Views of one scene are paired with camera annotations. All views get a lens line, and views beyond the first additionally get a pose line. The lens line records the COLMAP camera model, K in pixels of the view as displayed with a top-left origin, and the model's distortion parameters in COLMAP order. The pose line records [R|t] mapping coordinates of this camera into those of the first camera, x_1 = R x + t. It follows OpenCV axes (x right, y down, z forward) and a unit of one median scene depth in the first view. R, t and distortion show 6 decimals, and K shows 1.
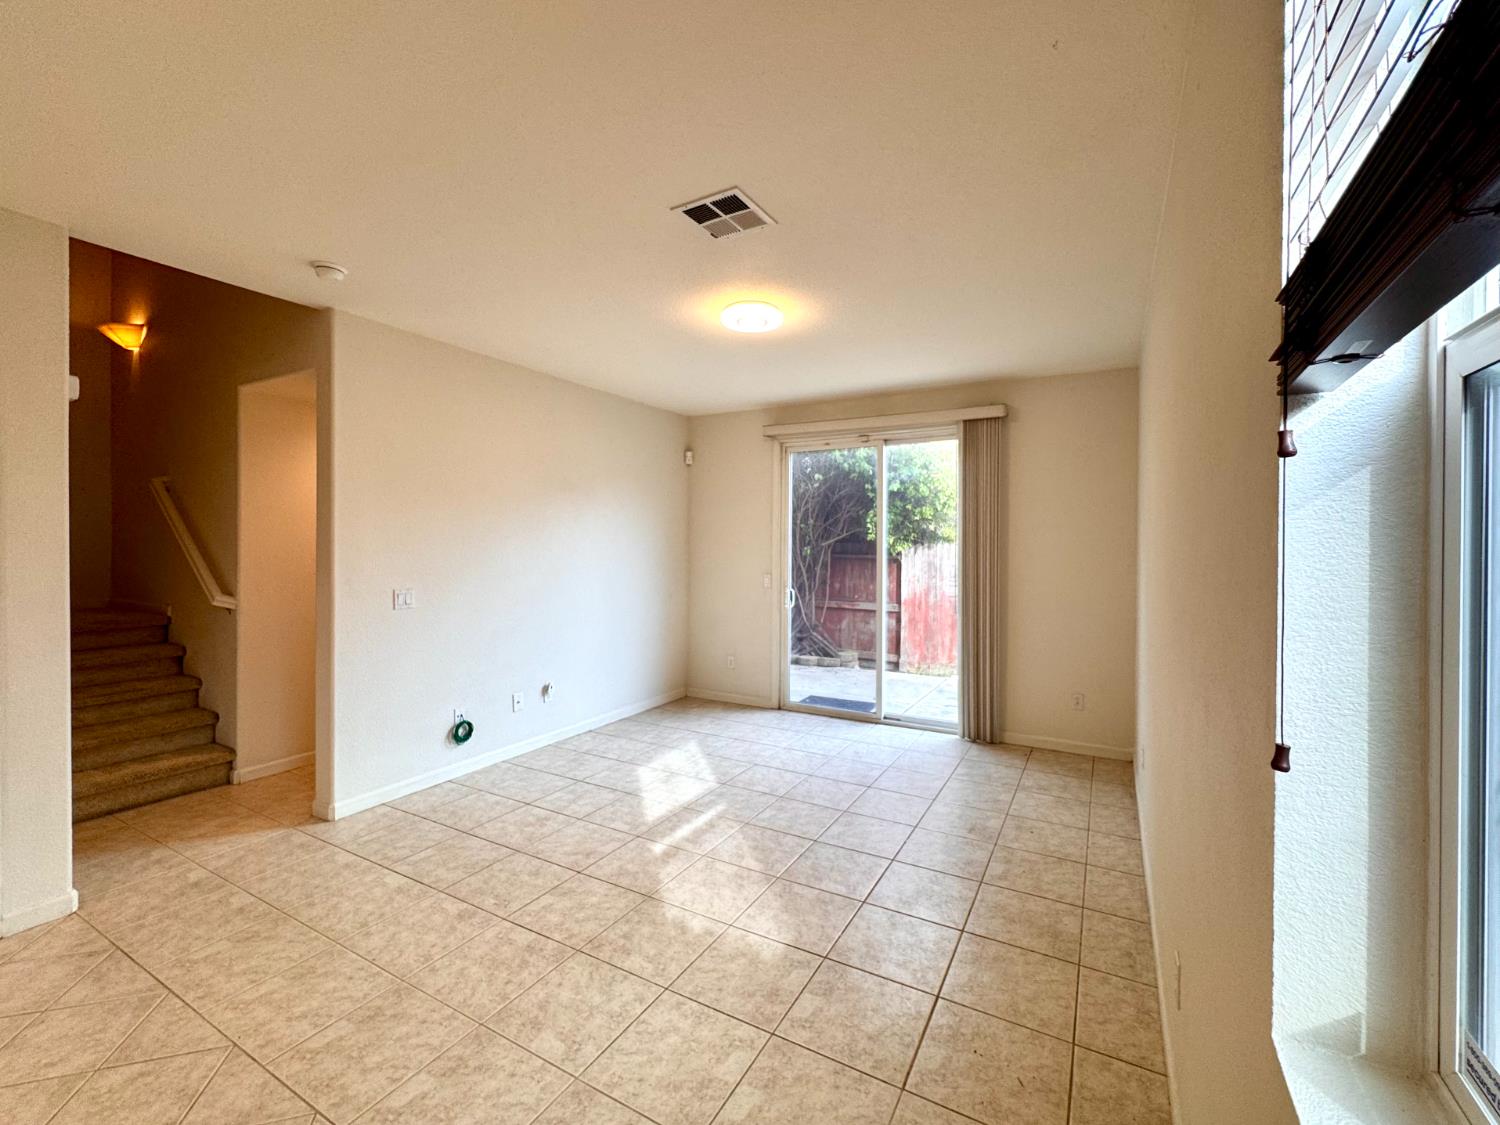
lens RADIAL K [[642.5, 0, 754.1], [0, 642.5, 542.6], [0, 0, 1]] dist [-0.004595, -0.000071]
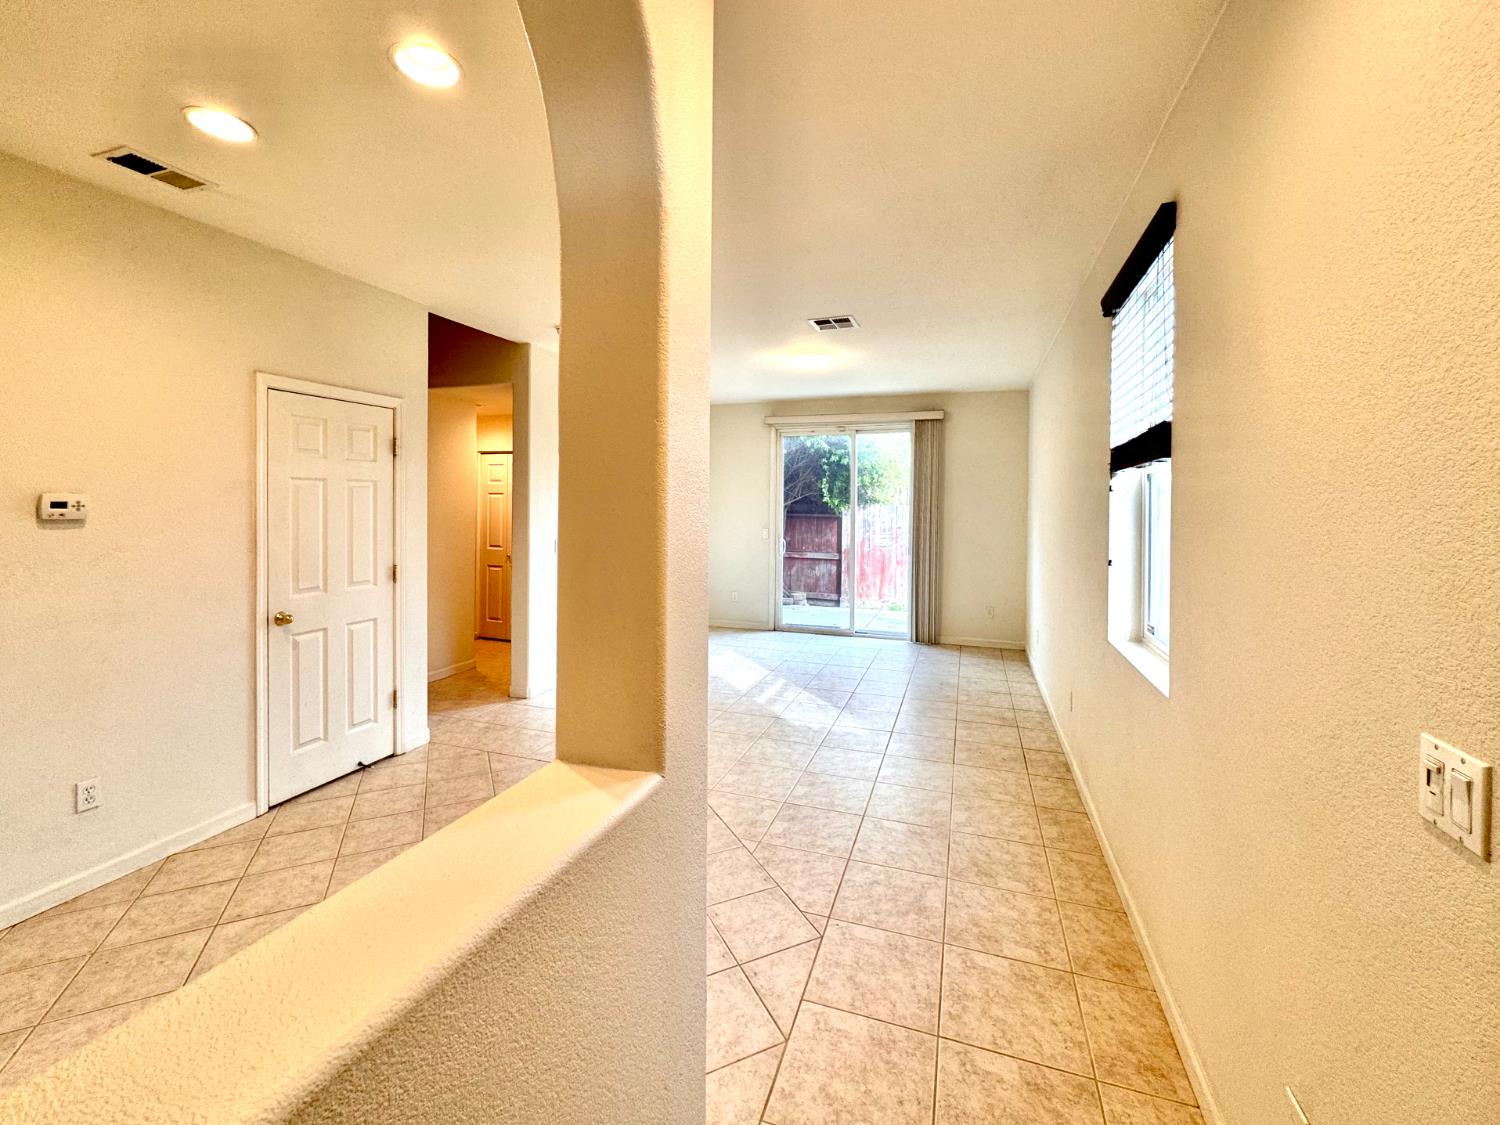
lens RADIAL K [[652.1, 0, 744.3], [0, 652.1, 506.2], [0, 0, 1]] dist [-0.001384, 0.000004]
pose [[0.985171, 0.001827, 0.171563, -0.296419], [-0.003290, 0.999961, 0.008242, -0.009242], [-0.171541, -0.008684, 0.985139, -0.363713]]
